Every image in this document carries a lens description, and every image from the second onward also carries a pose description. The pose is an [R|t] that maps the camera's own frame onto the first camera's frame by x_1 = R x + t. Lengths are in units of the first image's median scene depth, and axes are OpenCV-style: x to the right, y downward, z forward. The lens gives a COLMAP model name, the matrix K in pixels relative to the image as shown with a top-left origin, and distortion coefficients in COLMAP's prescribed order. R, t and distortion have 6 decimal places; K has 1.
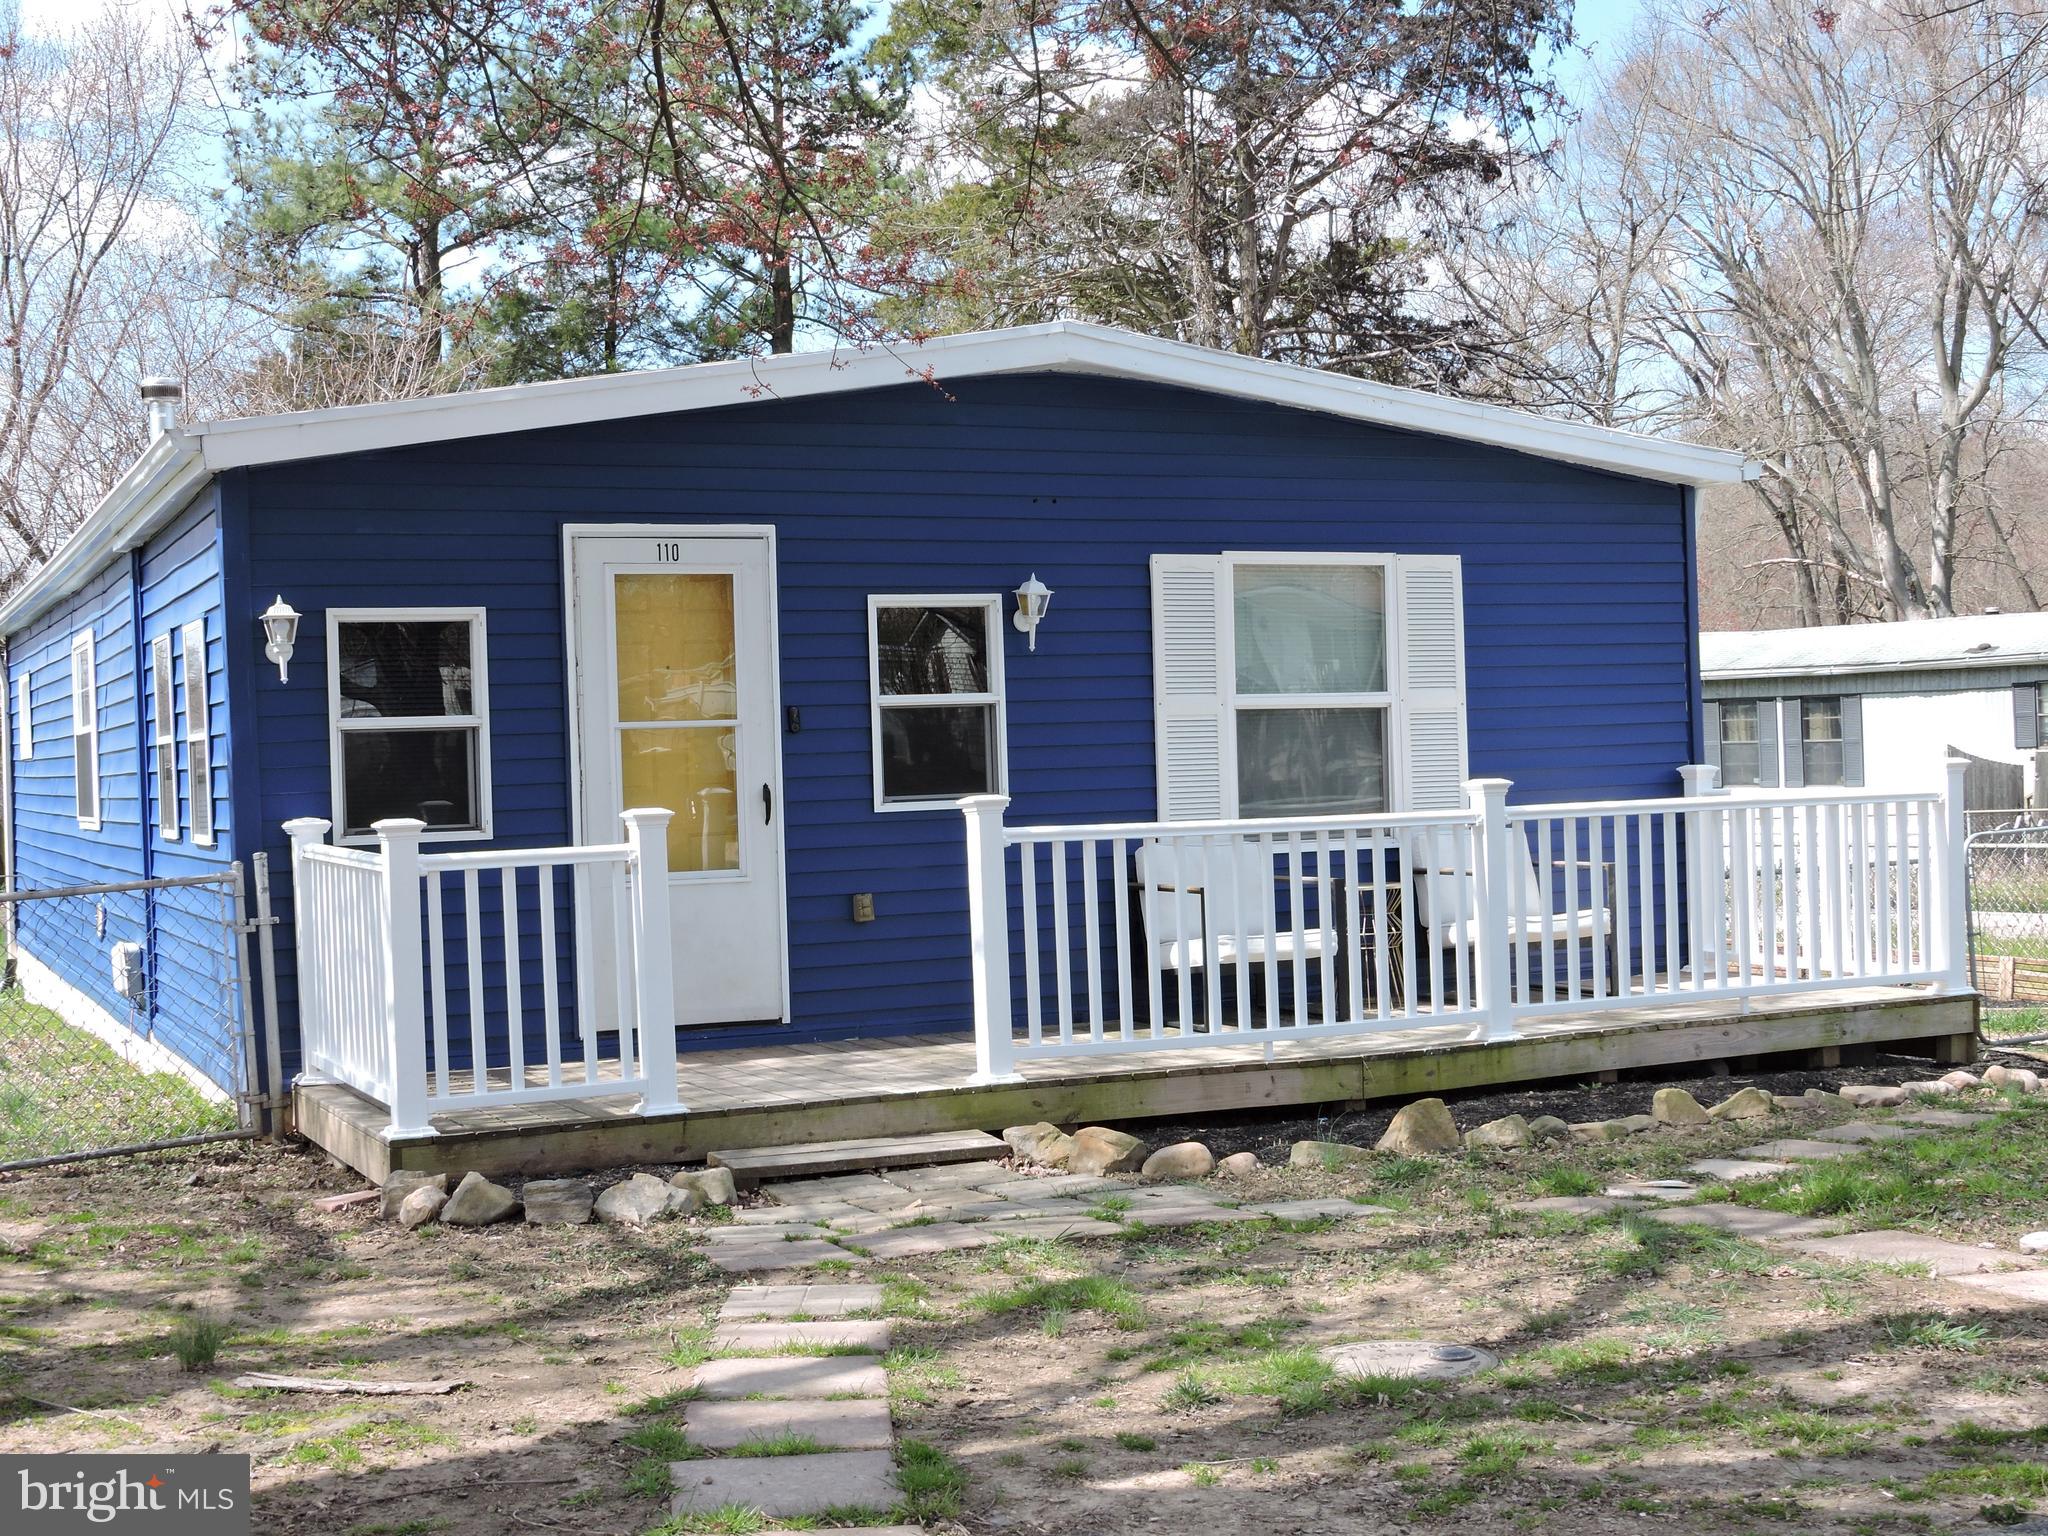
lens RADIAL K [[2617.0, 0, 1024.0], [0, 2617.0, 768.0], [0, 0, 1]] dist [-0.029170, 0.082753]
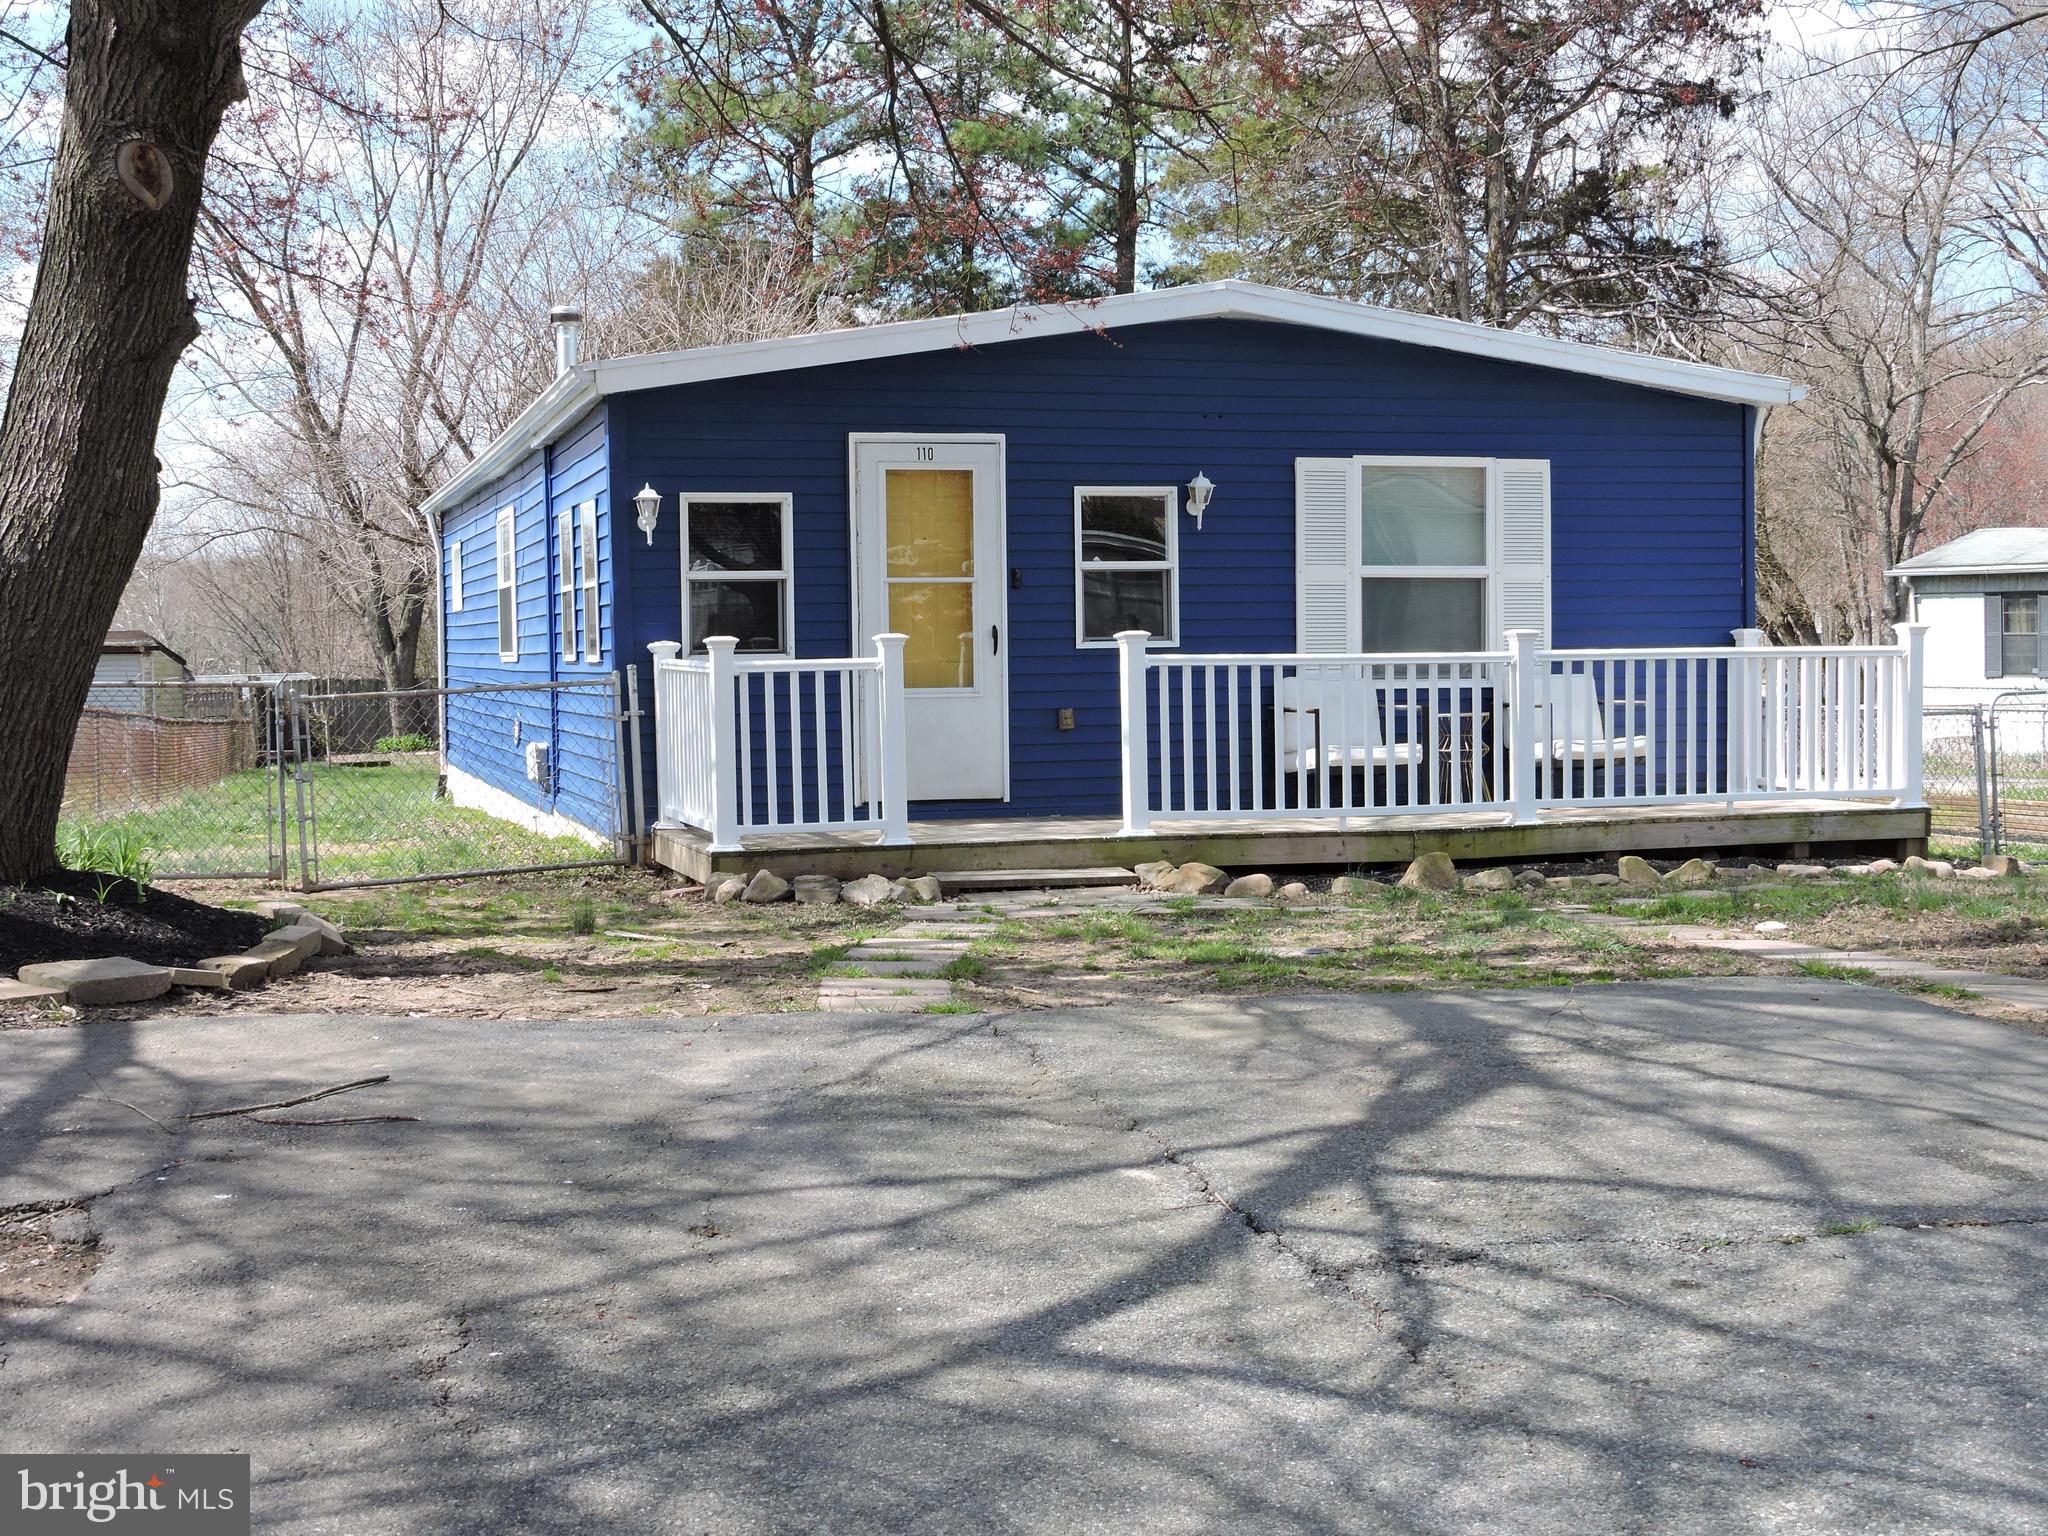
lens RADIAL K [[2617.0, 0, 1024.0], [0, 2617.0, 768.0], [0, 0, 1]] dist [-0.029170, 0.082753]
pose [[0.989624, 0.024987, -0.141490, 0.102638], [-0.018919, 0.998849, 0.044068, 0.018457], [0.142429, -0.040933, 0.988958, -0.320187]]
